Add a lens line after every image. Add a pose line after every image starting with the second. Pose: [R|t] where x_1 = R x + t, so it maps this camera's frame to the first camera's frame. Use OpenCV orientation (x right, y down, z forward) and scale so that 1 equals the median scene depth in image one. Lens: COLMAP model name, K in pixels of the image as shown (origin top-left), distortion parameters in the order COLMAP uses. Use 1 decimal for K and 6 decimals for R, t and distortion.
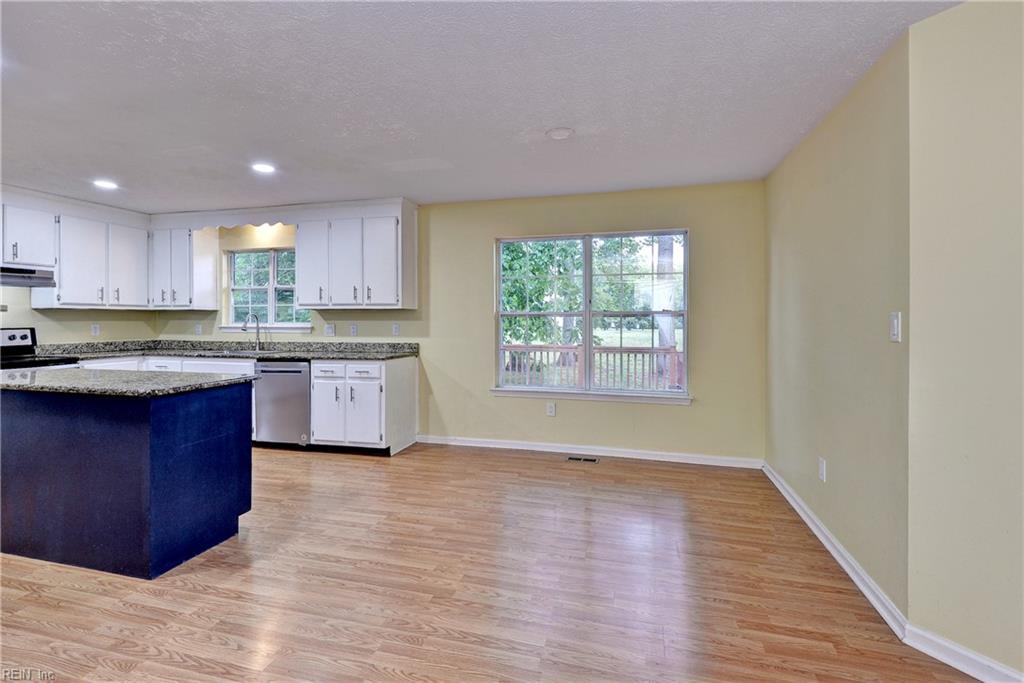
lens RADIAL K [[470.8, 0, 514.0], [0, 470.8, 316.8], [0, 0, 1]] dist [0.002681, -0.000121]
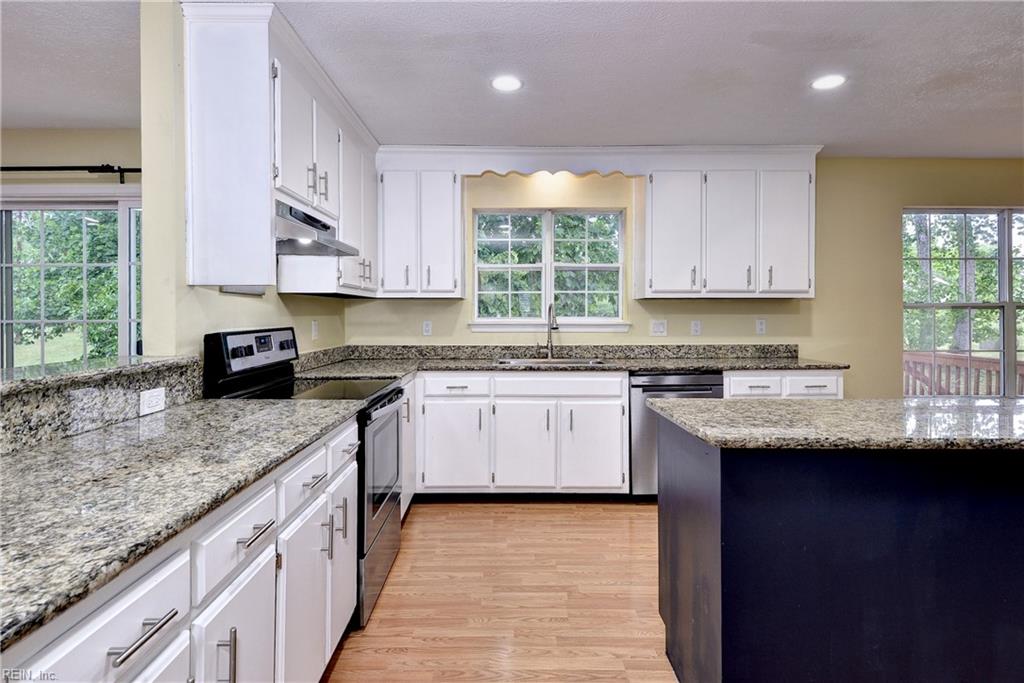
lens RADIAL K [[540.7, 0, 511.3], [0, 540.7, 313.6], [0, 0, 1]] dist [0.022120, -0.000511]
pose [[0.964903, 0.000536, 0.262607, -0.832590], [-0.001765, 0.999989, 0.004445, 0.003934], [-0.262602, -0.004752, 0.964893, 0.278142]]
